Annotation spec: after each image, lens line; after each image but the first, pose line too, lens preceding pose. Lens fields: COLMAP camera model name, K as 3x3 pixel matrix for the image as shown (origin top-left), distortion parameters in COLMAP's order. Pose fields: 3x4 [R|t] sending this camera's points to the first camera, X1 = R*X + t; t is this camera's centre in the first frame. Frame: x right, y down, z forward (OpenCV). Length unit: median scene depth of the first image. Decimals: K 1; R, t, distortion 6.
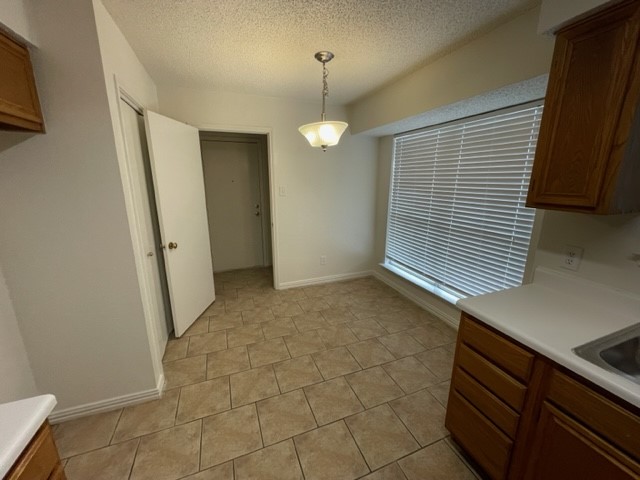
lens RADIAL K [[257.7, 0, 321.6], [0, 257.7, 240.4], [0, 0, 1]] dist [-0.002803, -0.000629]
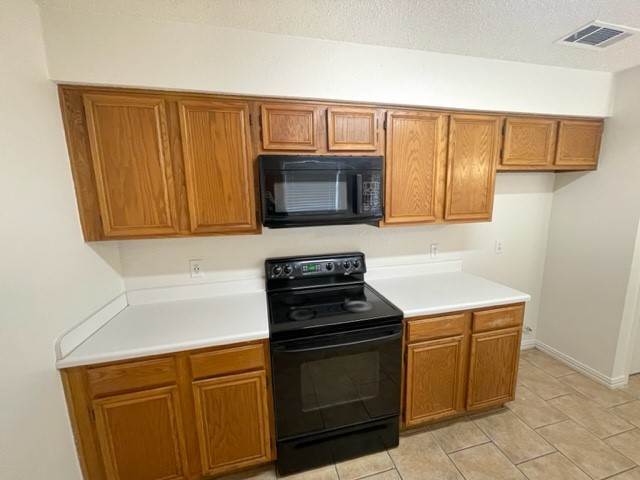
lens RADIAL K [[257.7, 0, 322.6], [0, 257.7, 240.8], [0, 0, 1]] dist [-0.002803, -0.000629]
pose [[-0.137685, 0.156677, -0.978006, 0.578394], [-0.207171, 0.961013, 0.183121, 0.043672], [0.968567, 0.227827, -0.099858, -0.282928]]
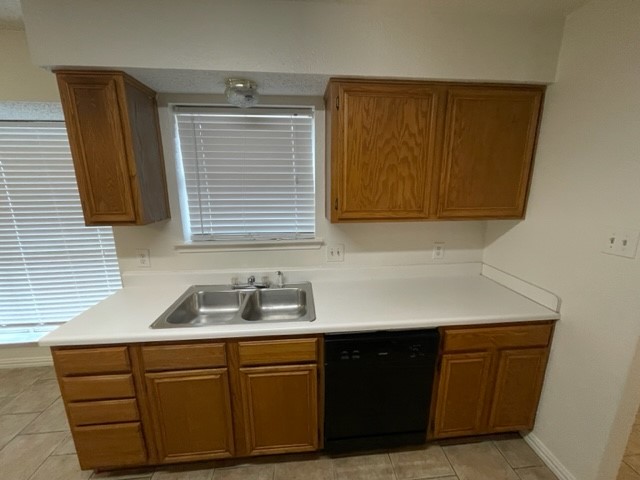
lens RADIAL K [[257.7, 0, 320.8], [0, 257.7, 240.2], [0, 0, 1]] dist [-0.002803, -0.000629]
pose [[0.273751, -0.209133, 0.938788, 0.023519], [0.229441, 0.962094, 0.147419, -0.003749], [-0.934033, 0.175041, 0.311358, -0.189370]]
